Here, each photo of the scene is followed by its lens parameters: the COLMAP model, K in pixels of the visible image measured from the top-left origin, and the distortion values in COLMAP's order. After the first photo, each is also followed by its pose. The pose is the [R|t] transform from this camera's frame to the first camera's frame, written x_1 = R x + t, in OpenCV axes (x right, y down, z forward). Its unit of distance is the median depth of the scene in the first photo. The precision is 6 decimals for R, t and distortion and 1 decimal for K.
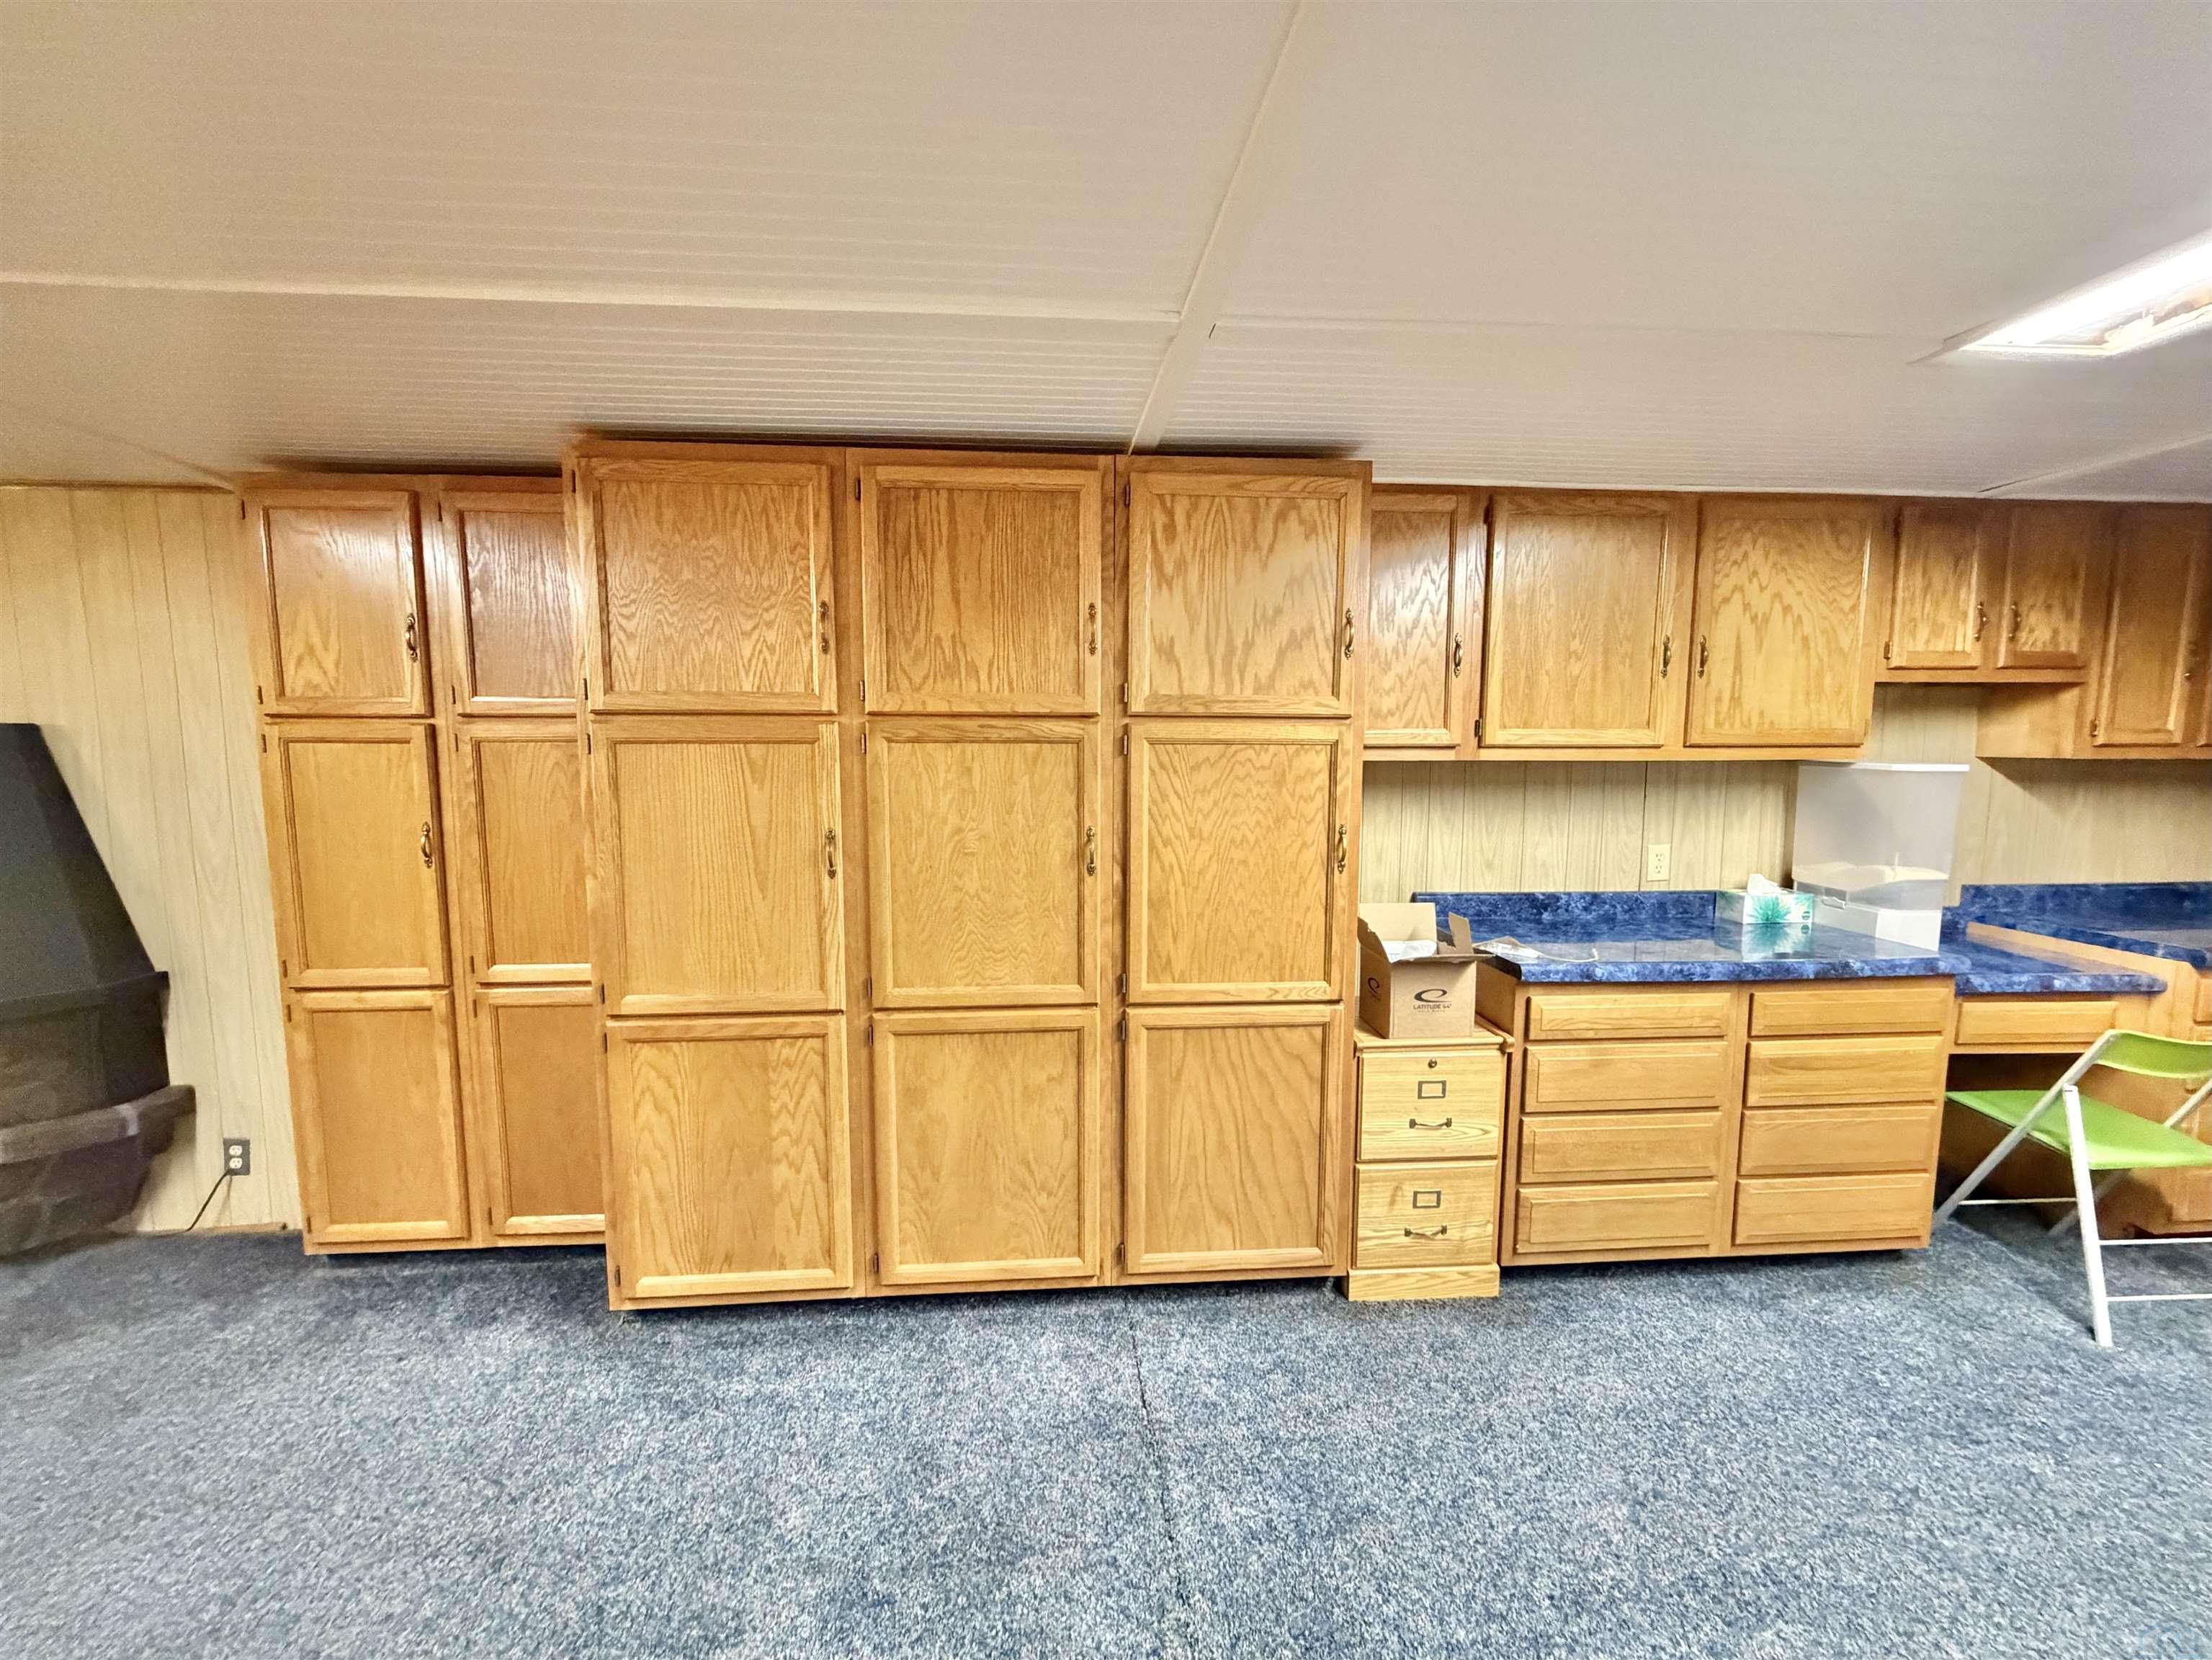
lens RADIAL K [[885.3, 0, 1111.1], [0, 885.3, 830.9], [0, 0, 1]] dist [0.002294, -0.000691]
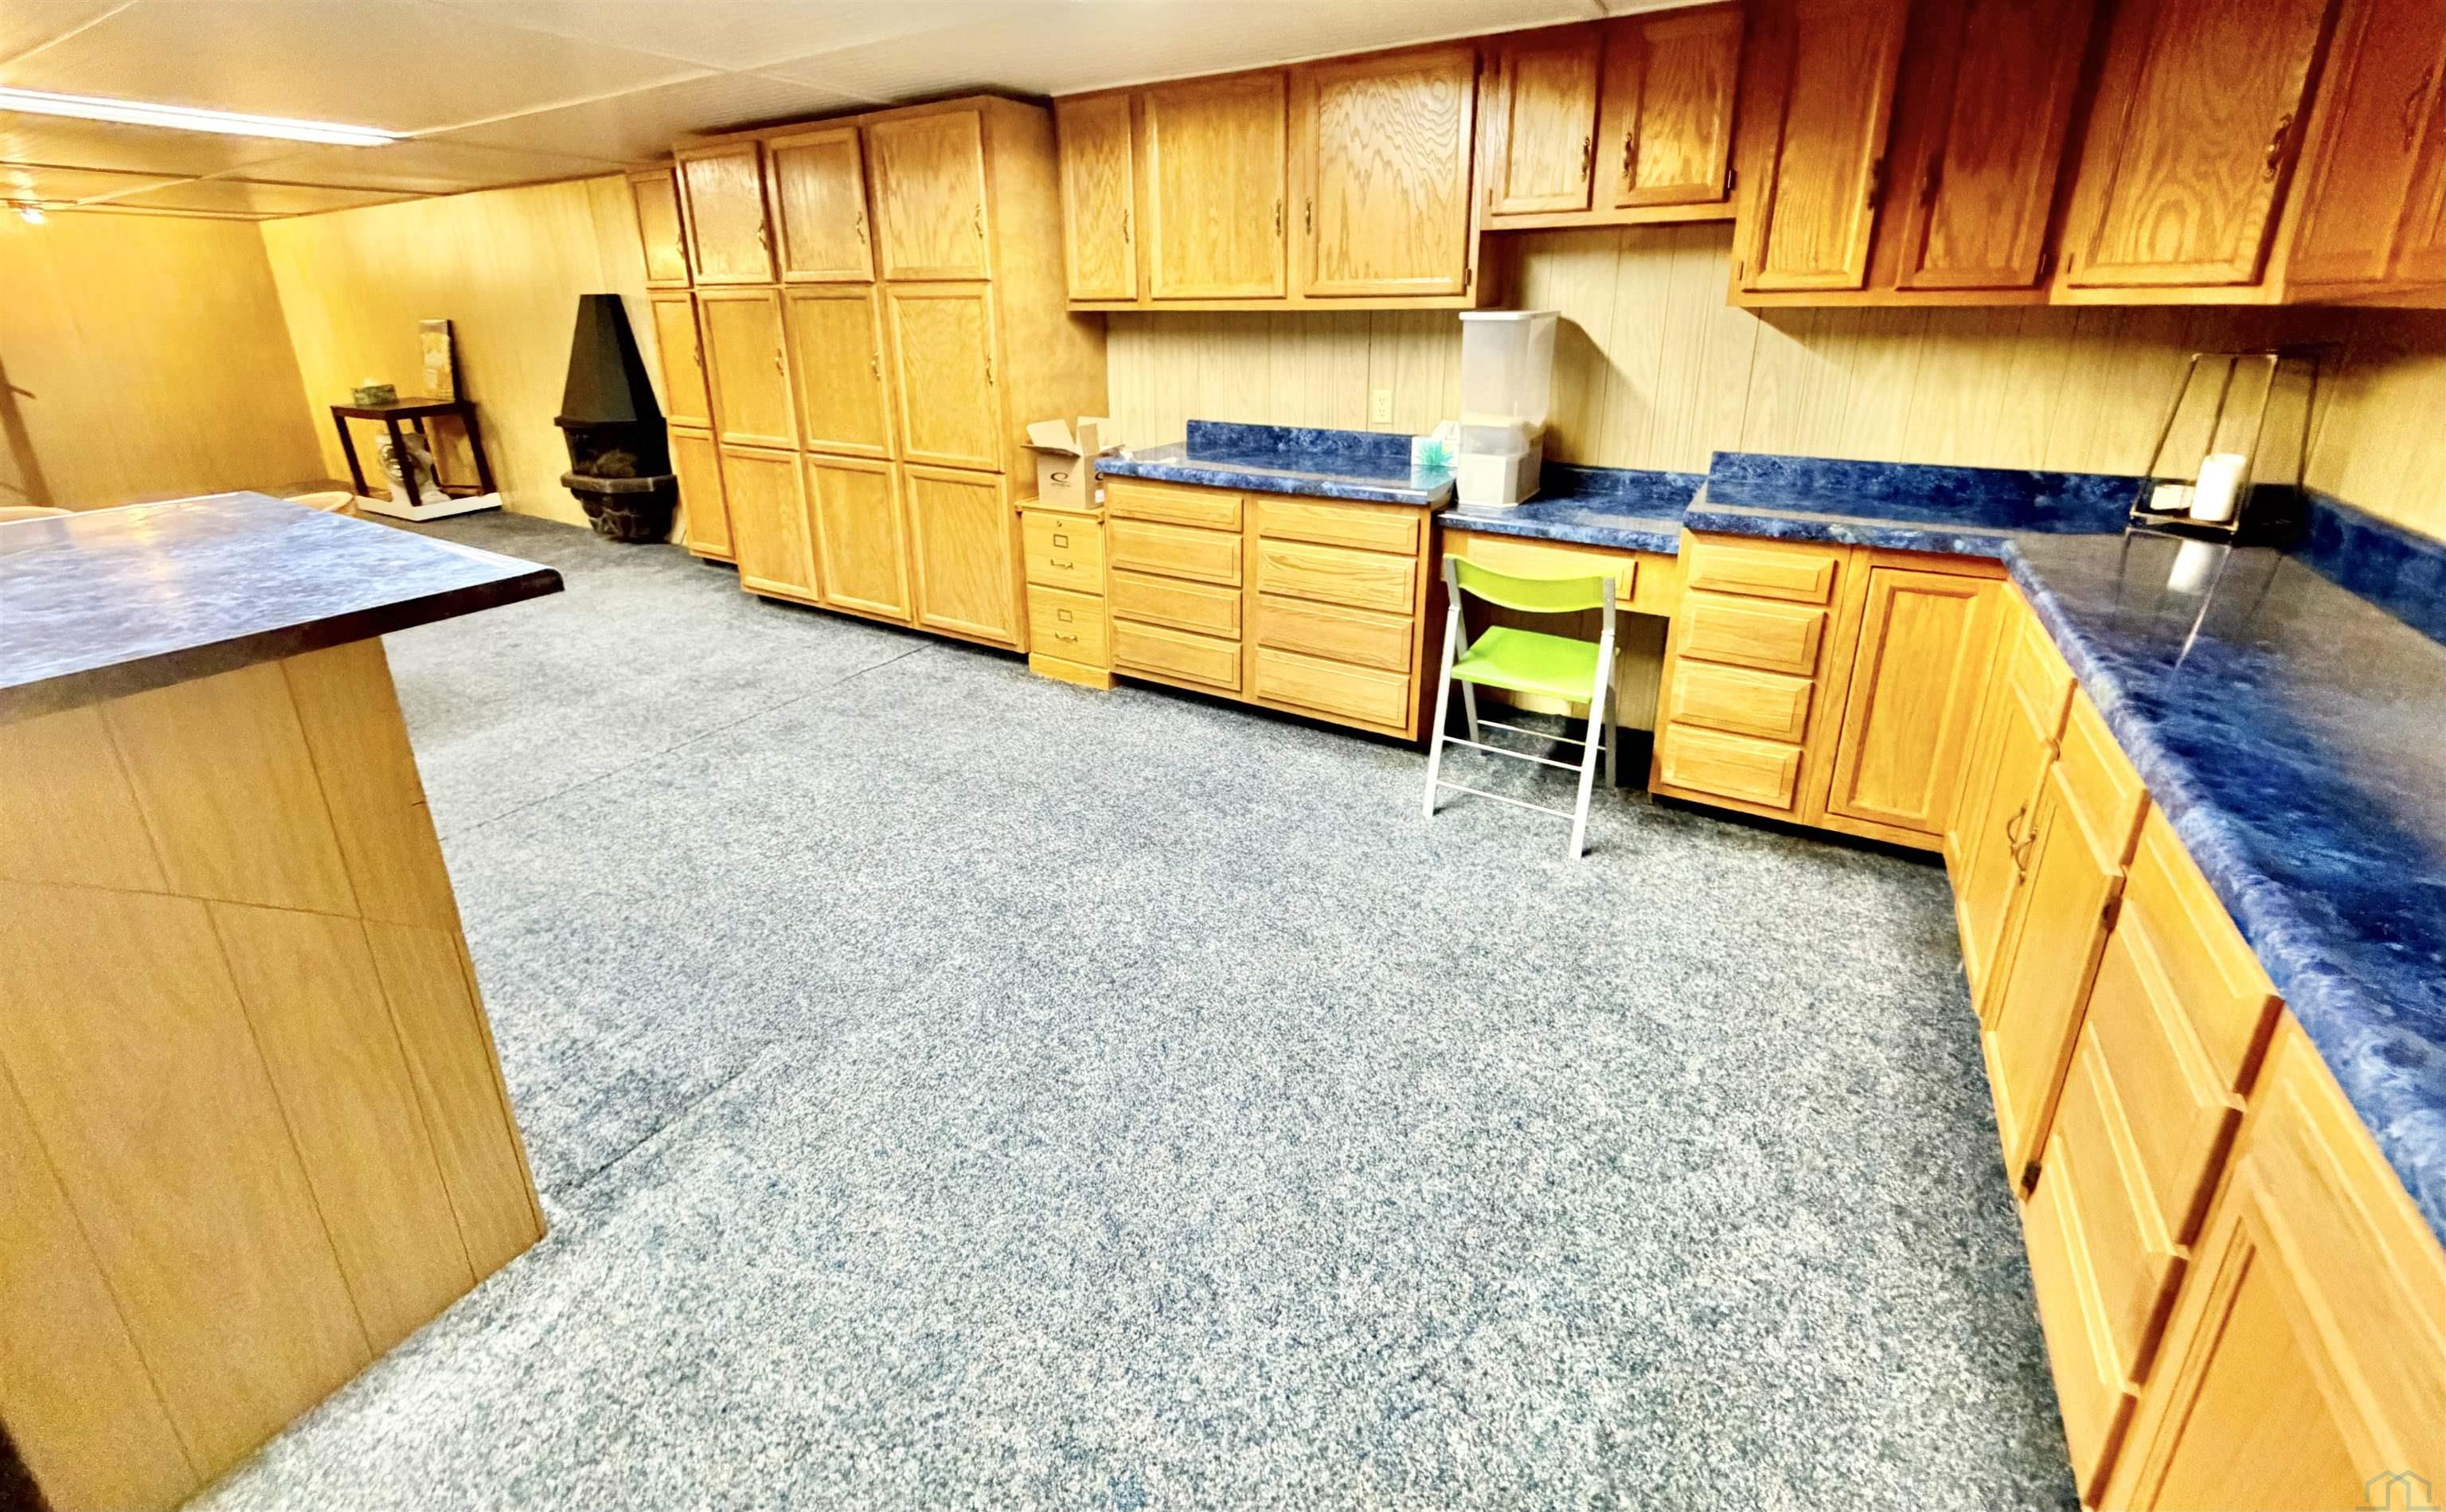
lens RADIAL K [[970.0, 0, 1218.6], [0, 970.0, 591.7], [0, 0, 1]] dist [0.003019, -0.000292]
pose [[0.816480, 0.157714, -0.555416, 1.390875], [-0.049532, 0.977556, 0.204771, 0.028386], [0.575245, -0.139681, 0.805967, -0.151322]]
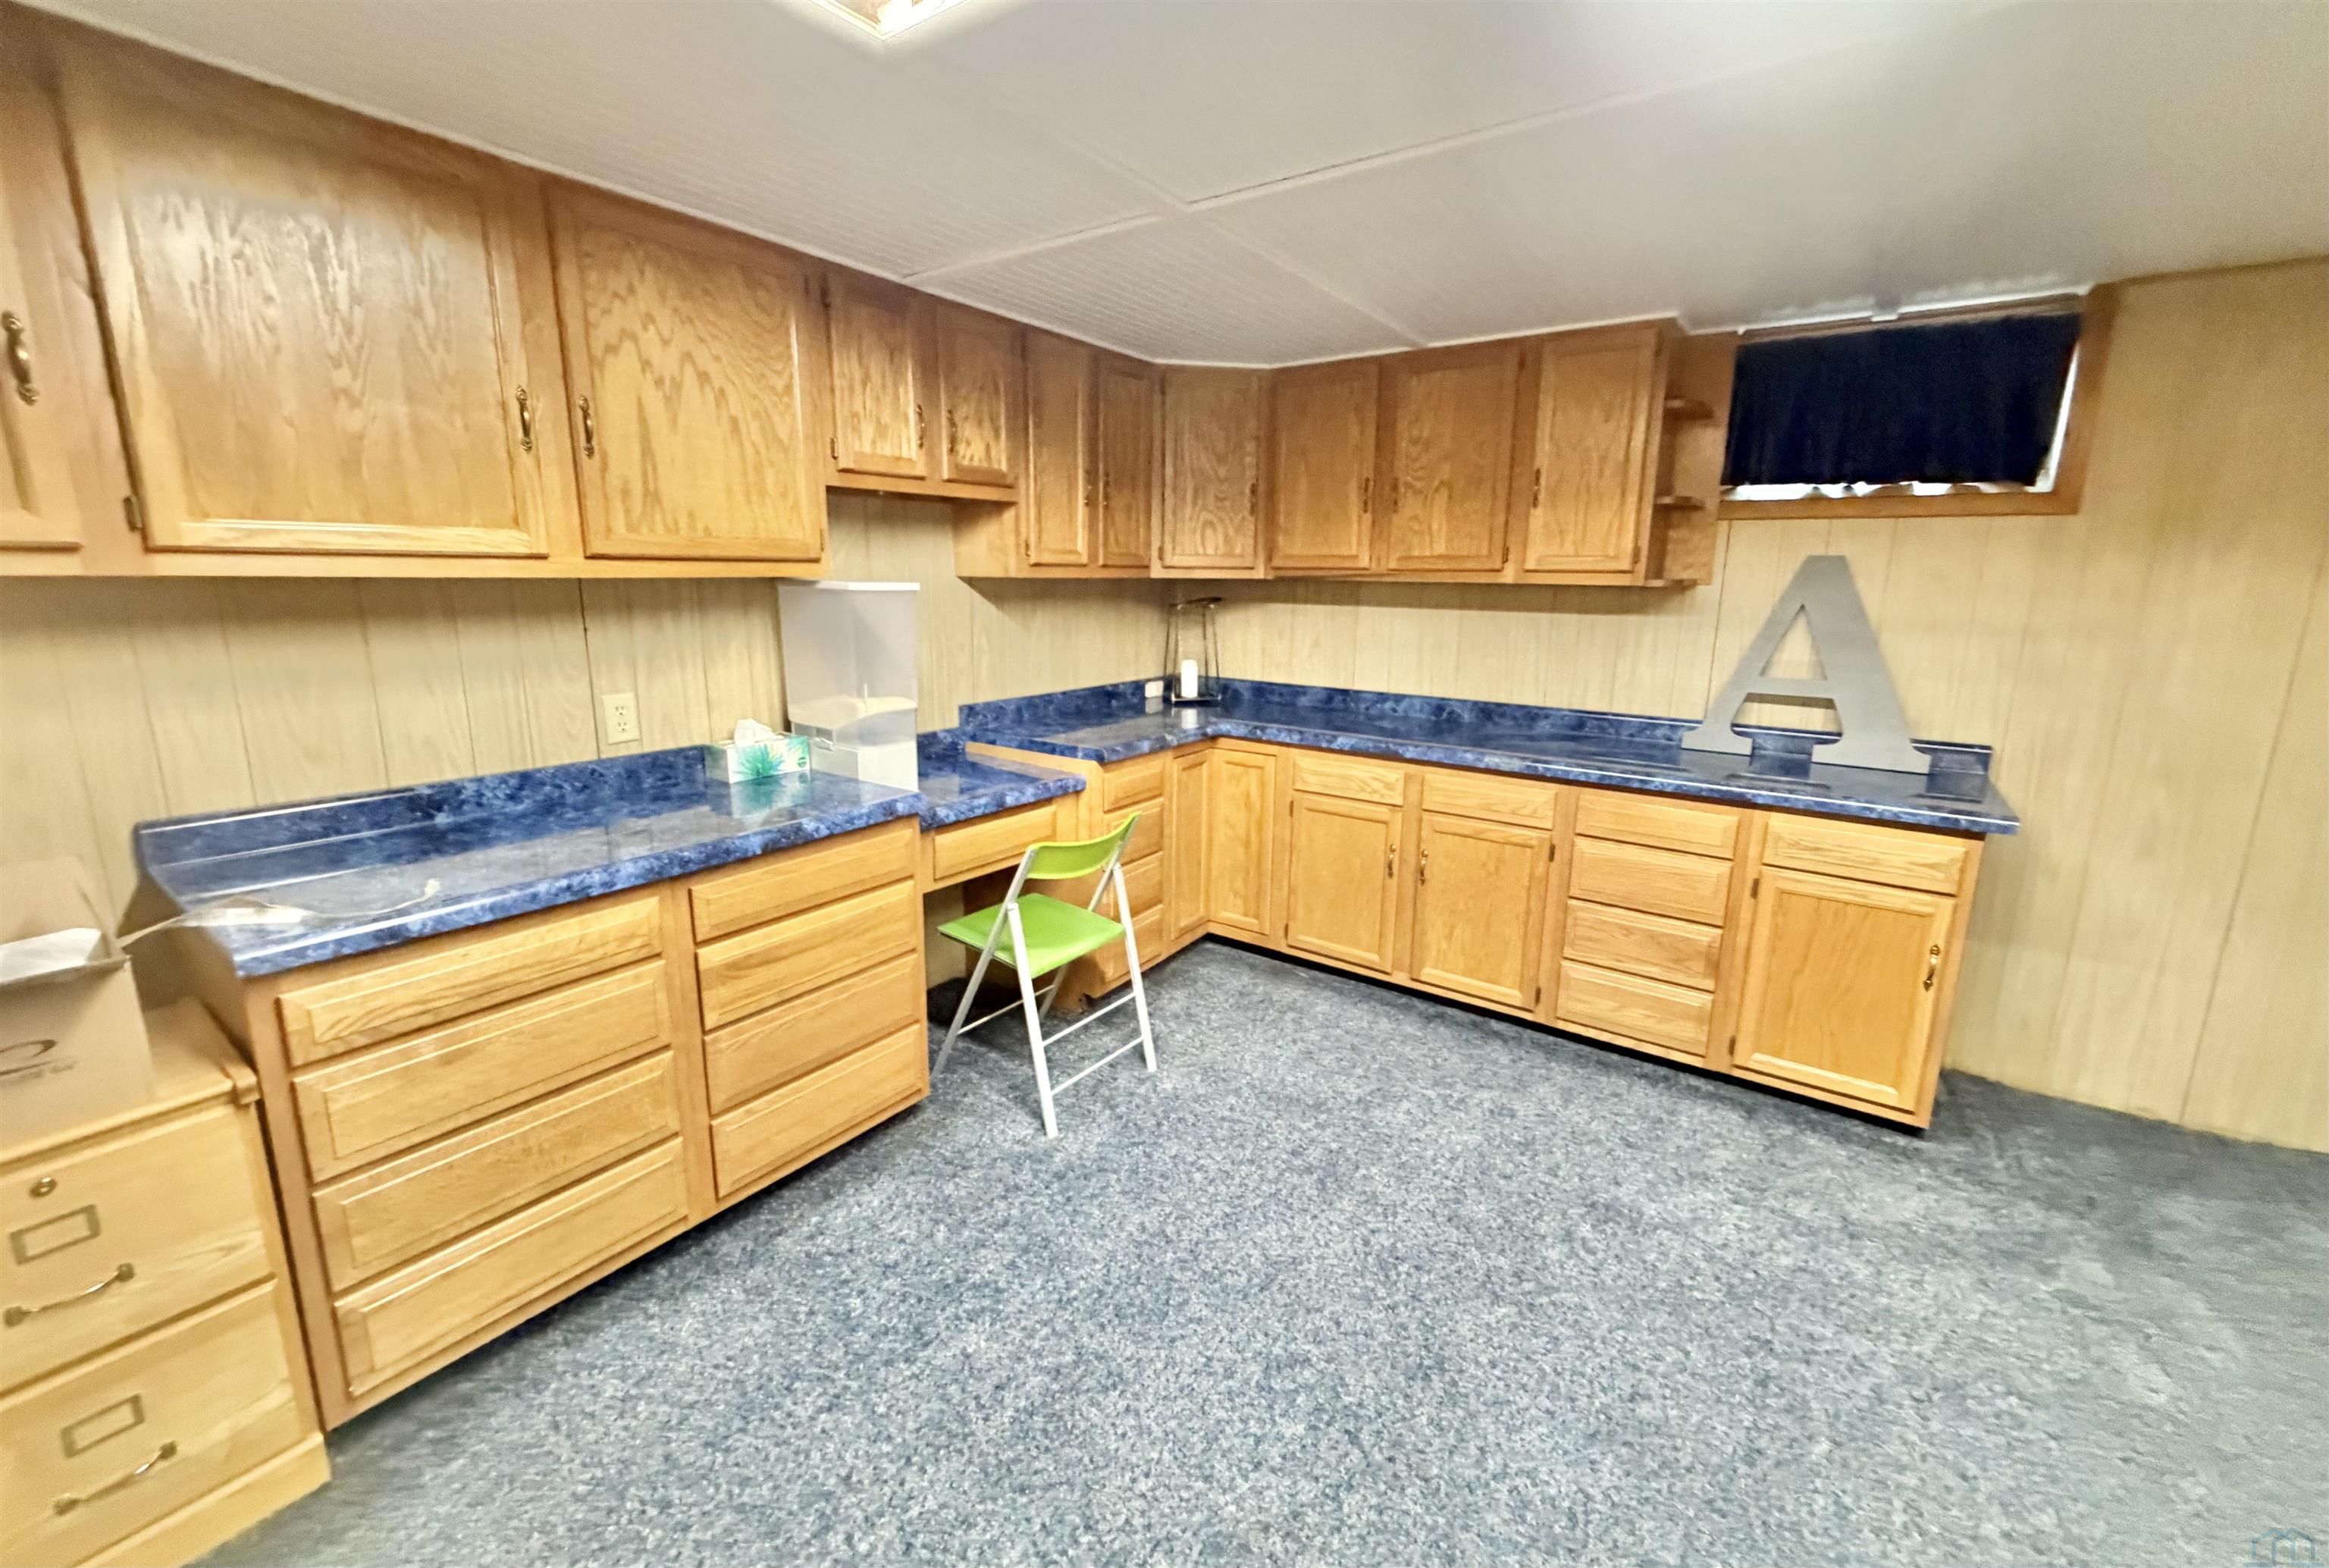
lens RADIAL K [[926.5, 0, 1154.2], [0, 926.5, 757.2], [0, 0, 1]] dist [0.003569, 0.000111]
pose [[0.651442, -0.142681, 0.745161, 0.387761], [0.066319, 0.989107, 0.131412, -0.005307], [-0.755794, -0.036189, 0.653808, 0.177126]]
